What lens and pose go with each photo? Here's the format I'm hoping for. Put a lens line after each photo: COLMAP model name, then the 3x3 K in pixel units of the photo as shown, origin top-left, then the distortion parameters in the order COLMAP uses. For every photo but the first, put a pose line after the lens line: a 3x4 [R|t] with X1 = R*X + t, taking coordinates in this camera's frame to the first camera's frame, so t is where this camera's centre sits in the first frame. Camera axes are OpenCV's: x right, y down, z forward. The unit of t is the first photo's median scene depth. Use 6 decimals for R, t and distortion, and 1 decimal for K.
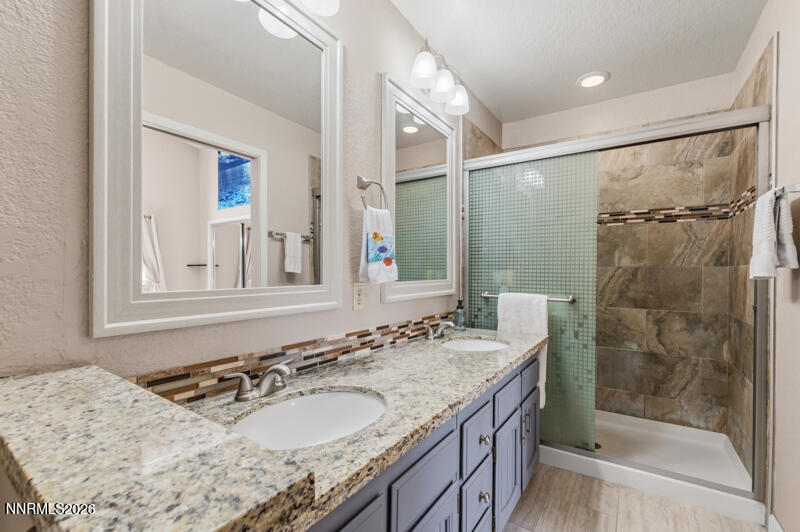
lens RADIAL K [[352.2, 0, 400.3], [0, 352.2, 271.6], [0, 0, 1]] dist [0.005131, -0.001492]
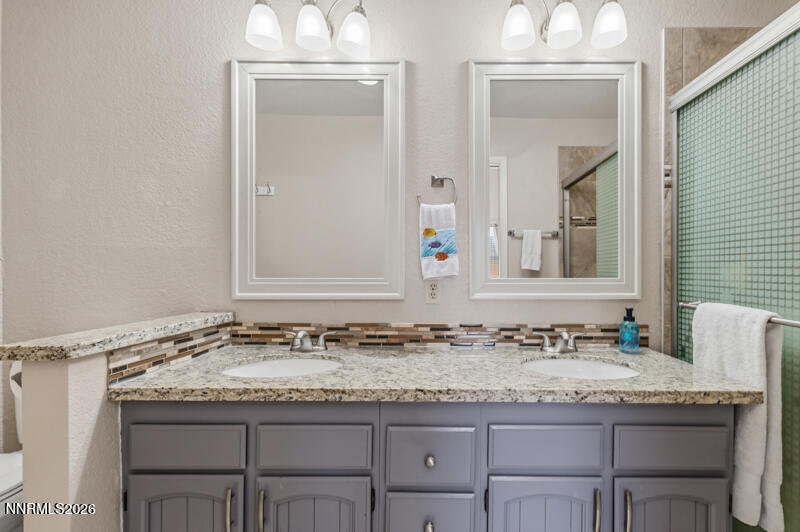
lens RADIAL K [[352.2, 0, 424.1], [0, 352.2, 268.8], [0, 0, 1]] dist [0.005131, -0.001492]
pose [[0.557215, -0.005131, -0.830352, 0.734800], [-0.000267, 0.999980, -0.006359, 0.012416], [0.830368, 0.003765, 0.557202, 0.398055]]
